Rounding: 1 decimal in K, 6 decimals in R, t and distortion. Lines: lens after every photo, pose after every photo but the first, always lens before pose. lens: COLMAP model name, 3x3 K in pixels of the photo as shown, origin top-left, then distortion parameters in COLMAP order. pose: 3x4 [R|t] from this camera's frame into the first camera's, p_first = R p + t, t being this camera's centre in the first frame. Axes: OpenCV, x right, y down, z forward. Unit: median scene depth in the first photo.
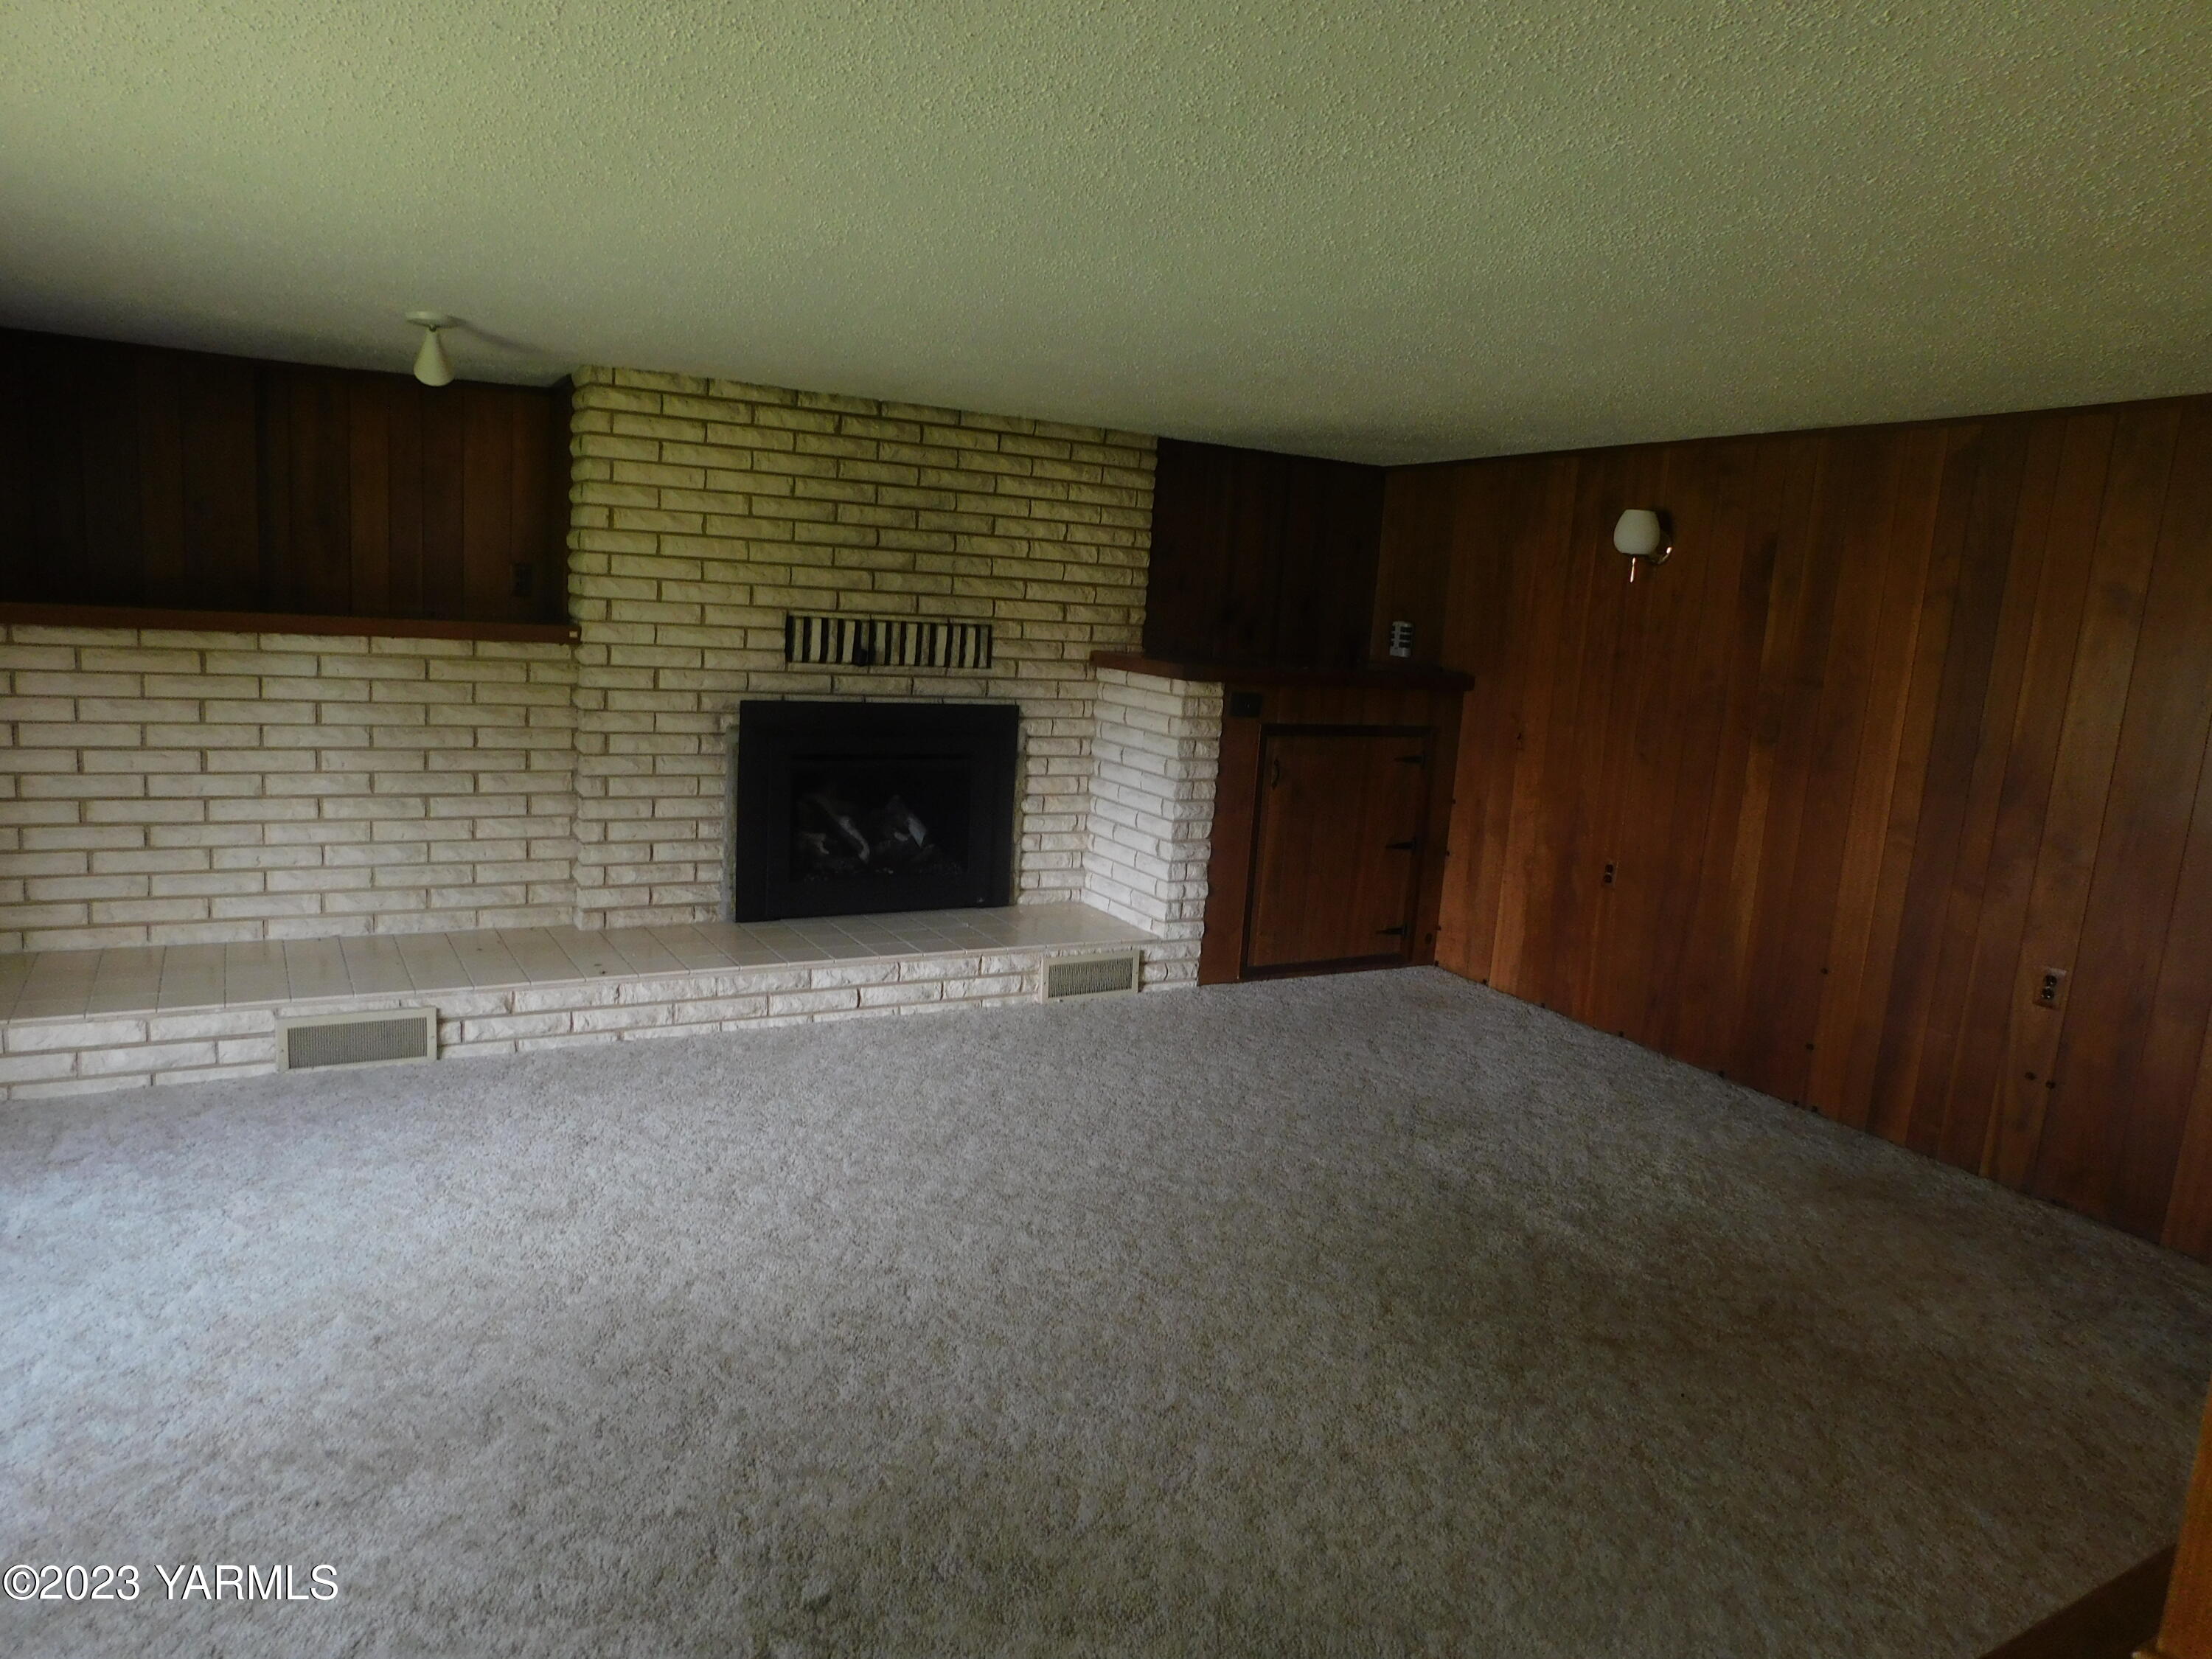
lens RADIAL K [[1475.0, 0, 1106.0], [0, 1475.0, 829.5], [0, 0, 1]] dist [-0.040112, 0.007130]
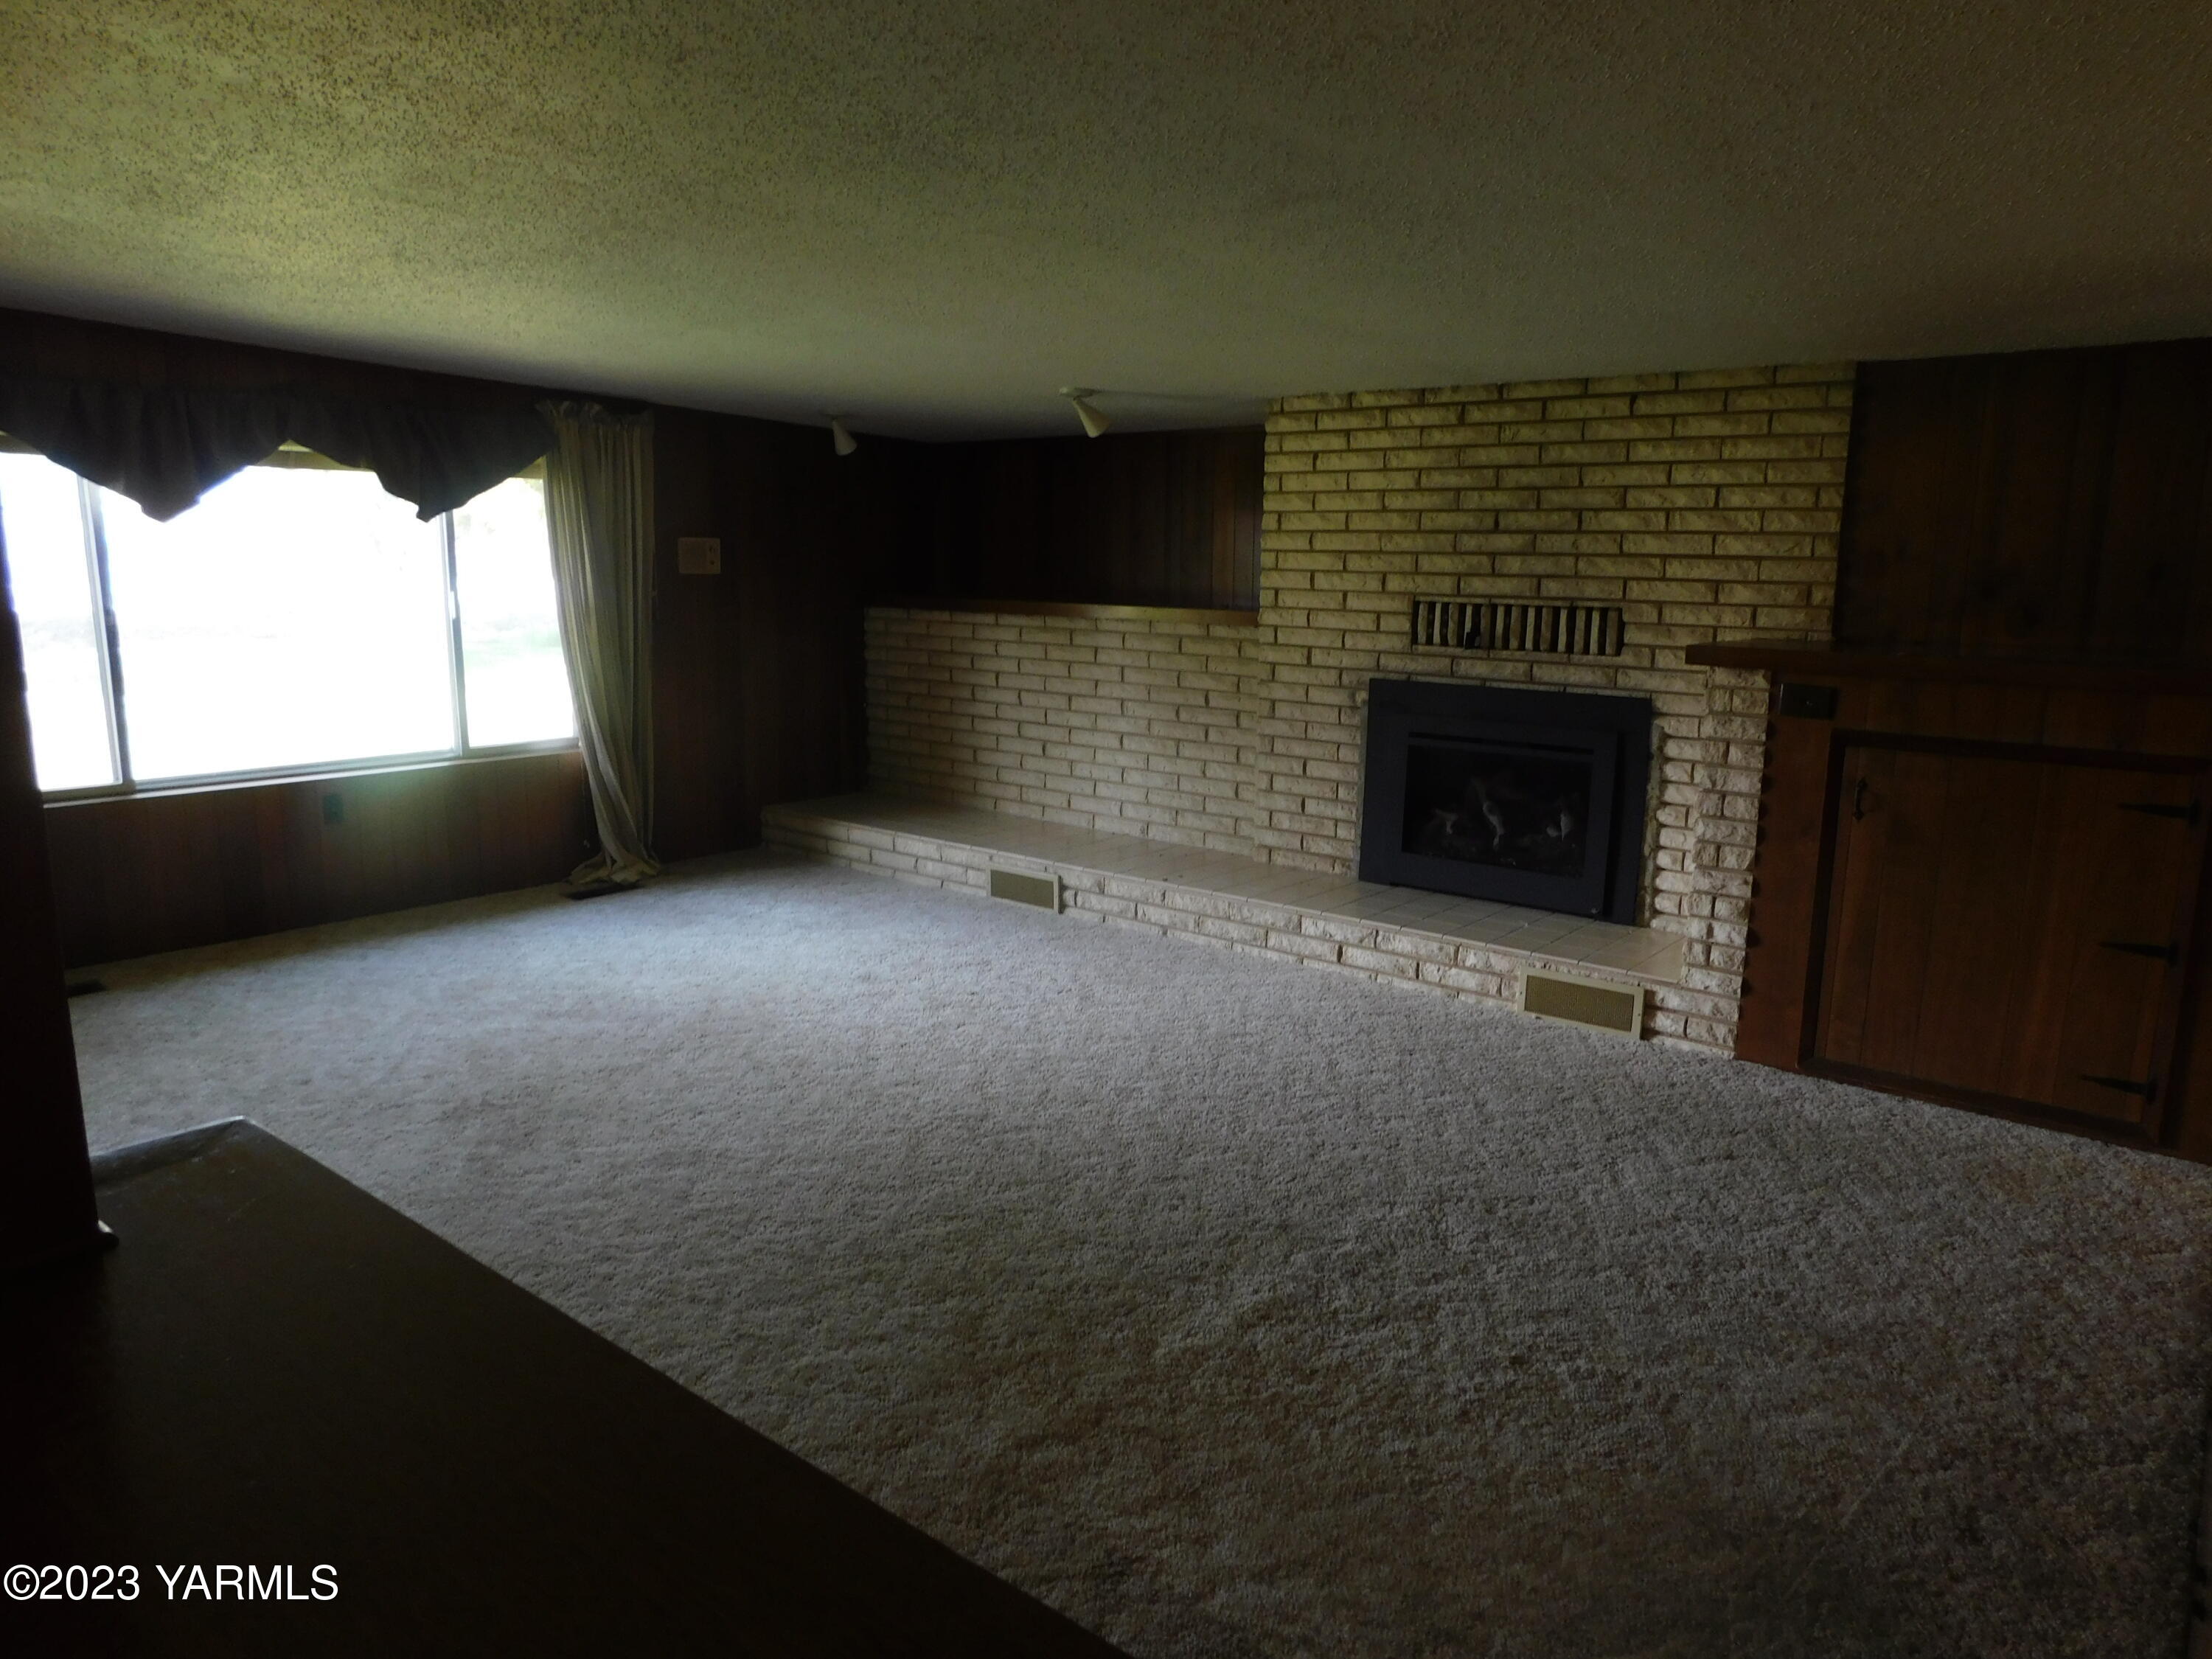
lens RADIAL K [[1475.0, 0, 1106.0], [0, 1475.0, 829.5], [0, 0, 1]] dist [-0.040112, 0.007130]
pose [[0.337291, 0.107393, -0.935255, 0.720324], [-0.149005, 0.987039, 0.059602, -0.011748], [0.929533, 0.119254, 0.348921, 0.436935]]
